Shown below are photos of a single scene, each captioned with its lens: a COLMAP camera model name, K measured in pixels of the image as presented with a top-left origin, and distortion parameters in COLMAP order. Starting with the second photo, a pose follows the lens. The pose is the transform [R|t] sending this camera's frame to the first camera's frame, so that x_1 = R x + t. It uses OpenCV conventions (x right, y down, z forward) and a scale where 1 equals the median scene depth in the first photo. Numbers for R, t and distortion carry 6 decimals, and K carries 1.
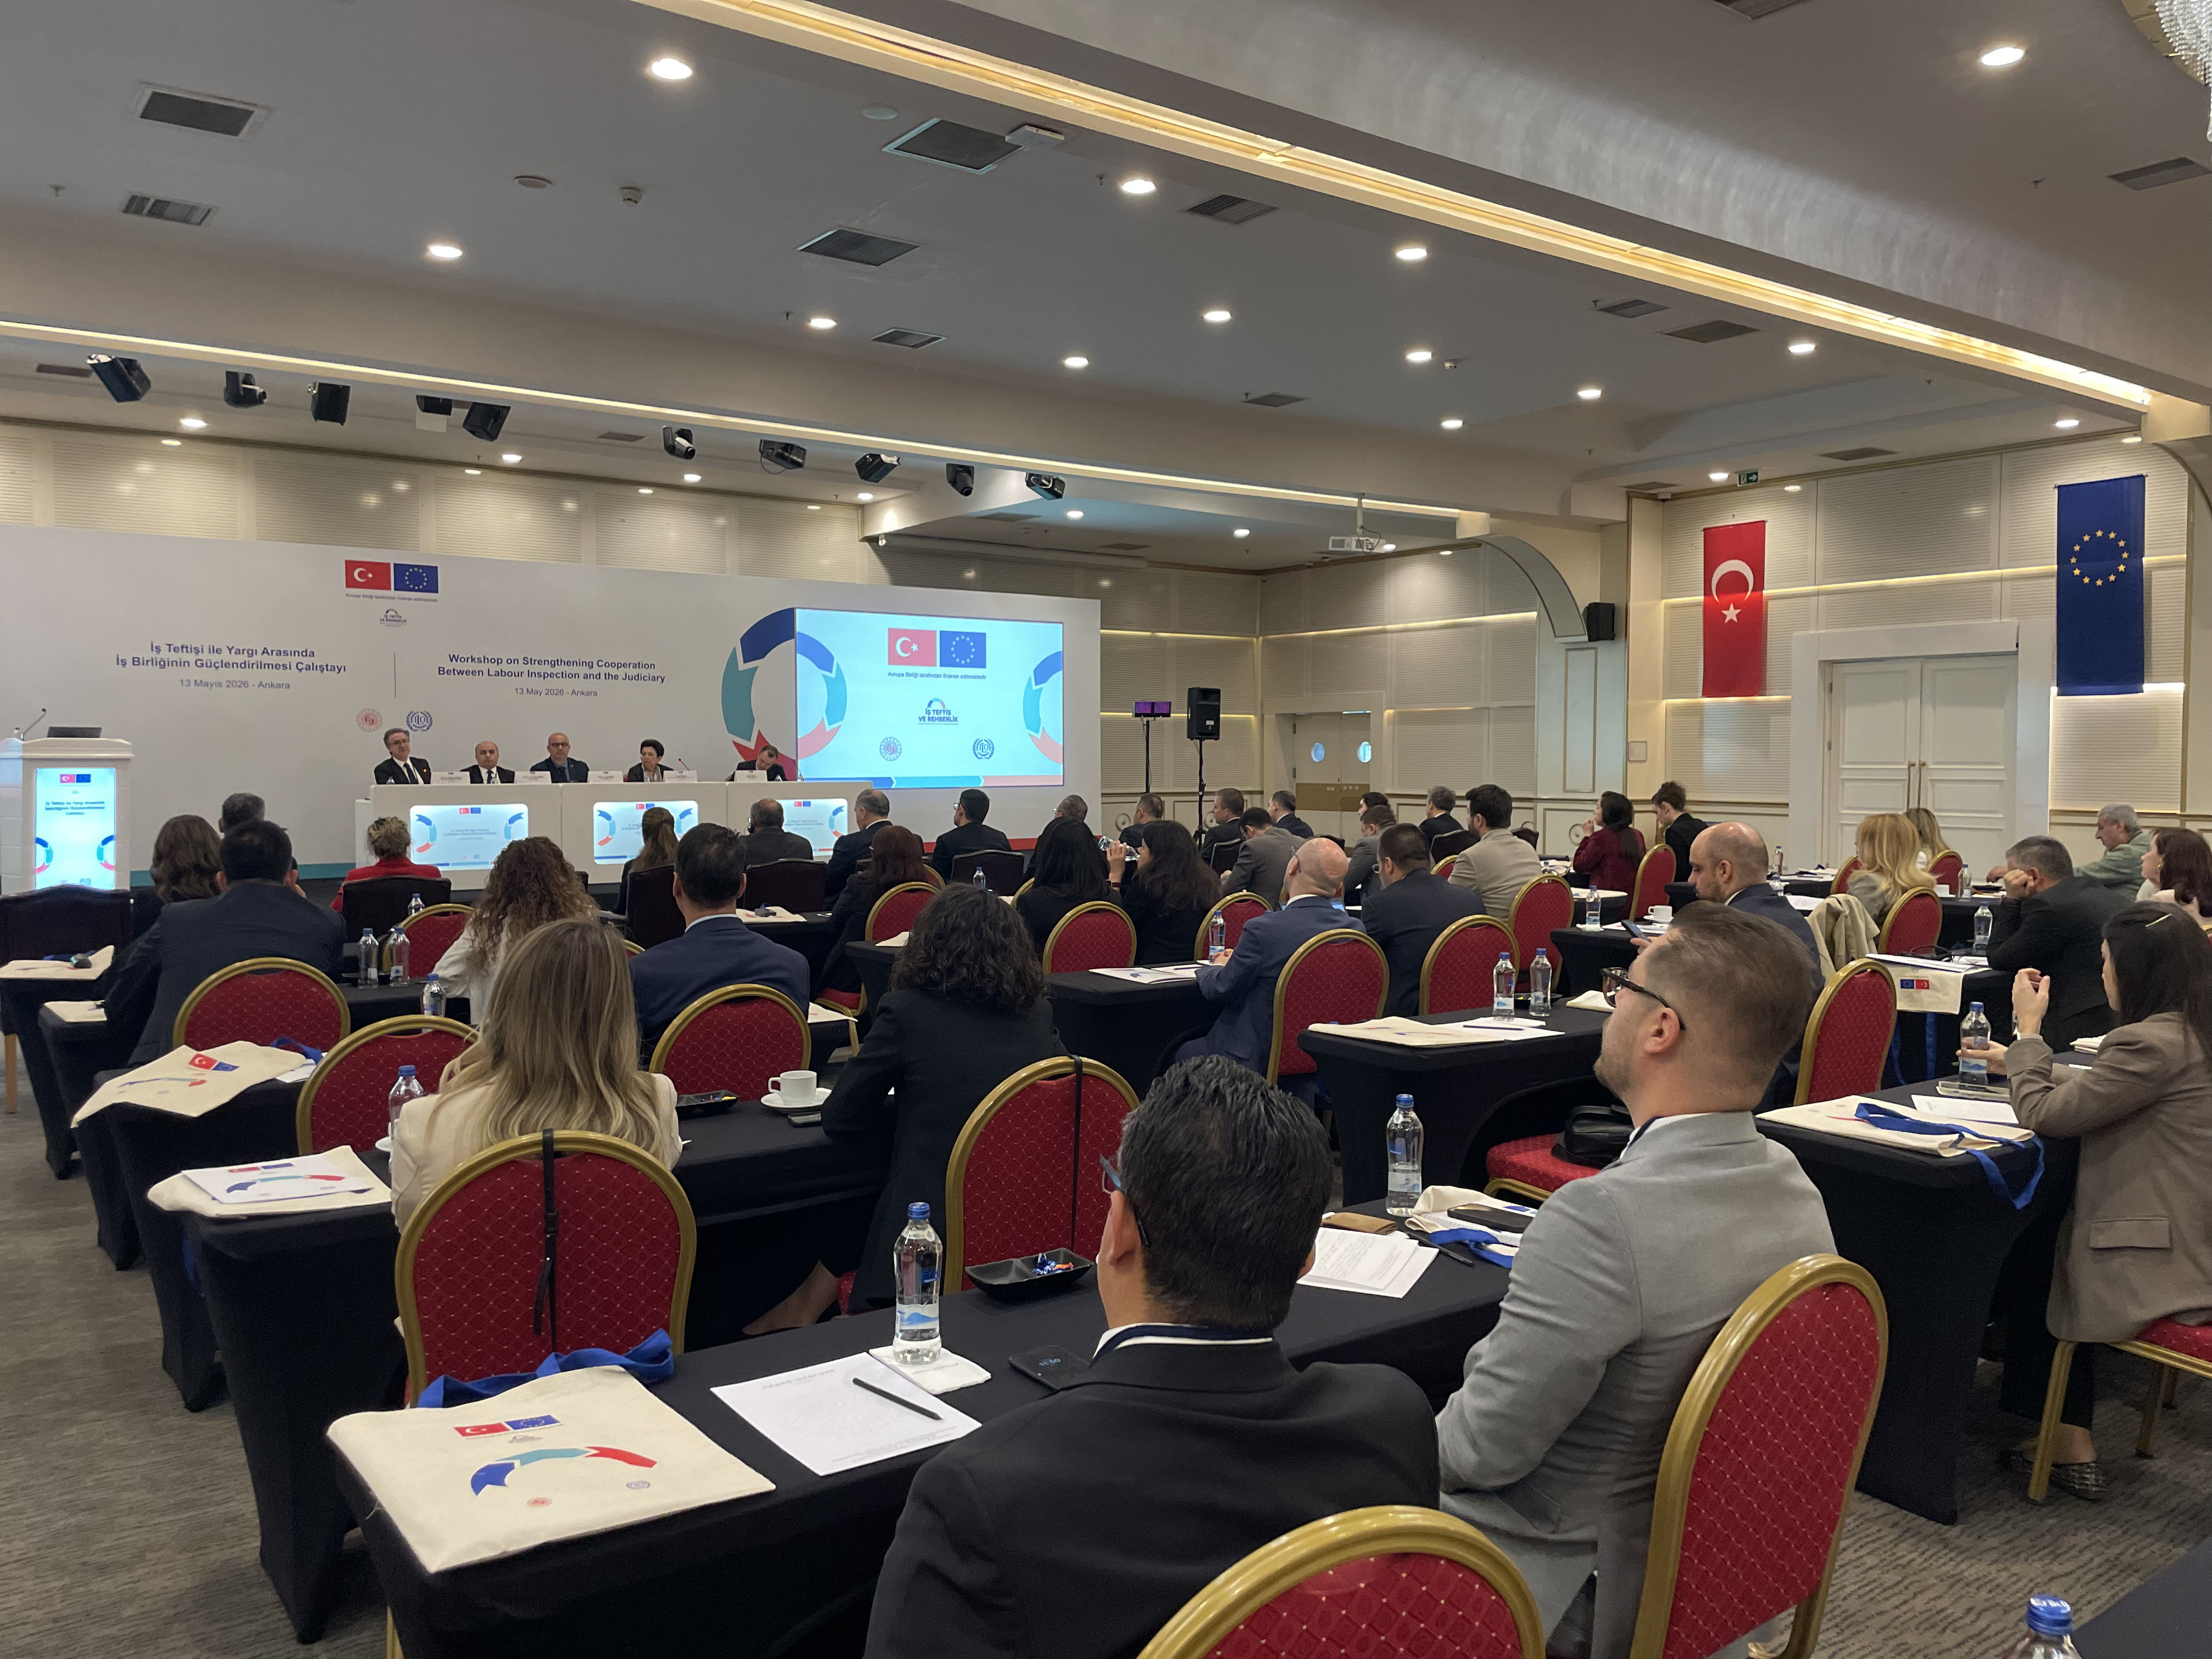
lens RADIAL K [[1664.2, 0, 1095.5], [0, 1664.2, 817.1], [0, 0, 1]] dist [0.040178, -0.019342]
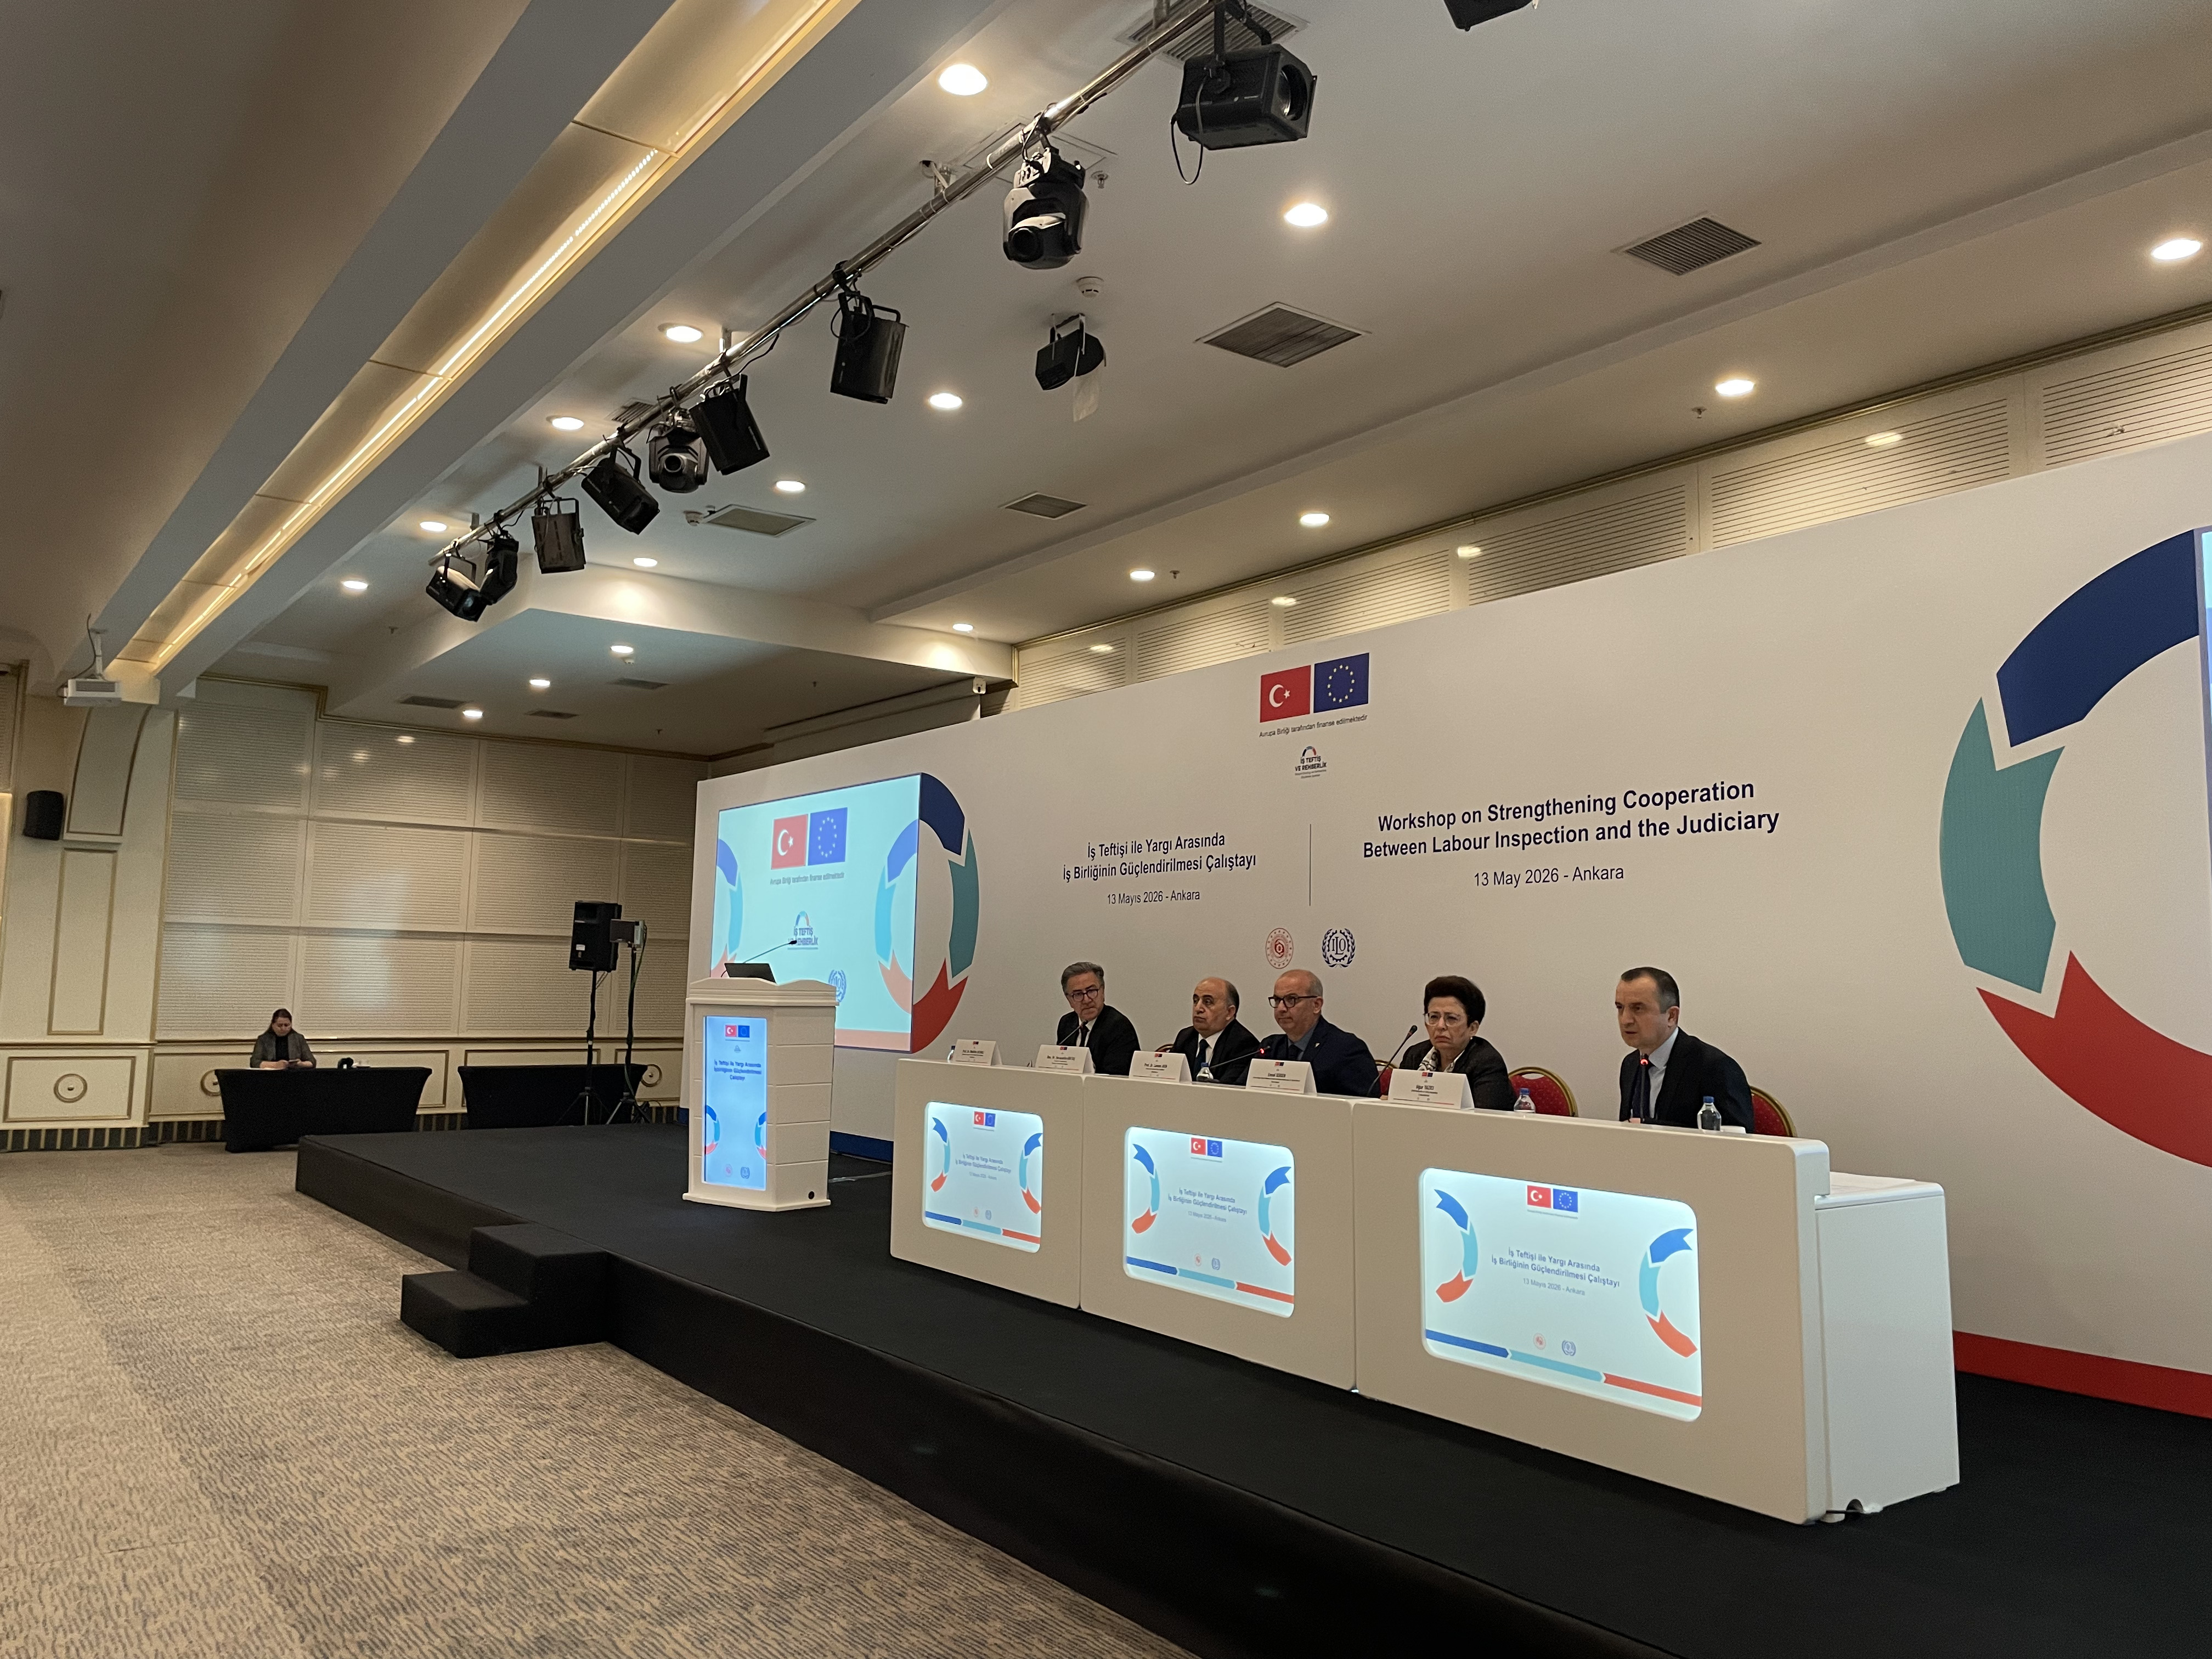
lens RADIAL K [[1664.2, 0, 1125.2], [0, 1664.2, 805.6], [0, 0, 1]] dist [0.040178, -0.019342]
pose [[0.011092, -0.112114, -0.993633, 0.121065], [-0.056228, 0.992052, -0.112563, -0.038520], [0.998356, 0.057118, 0.004700, 0.917673]]
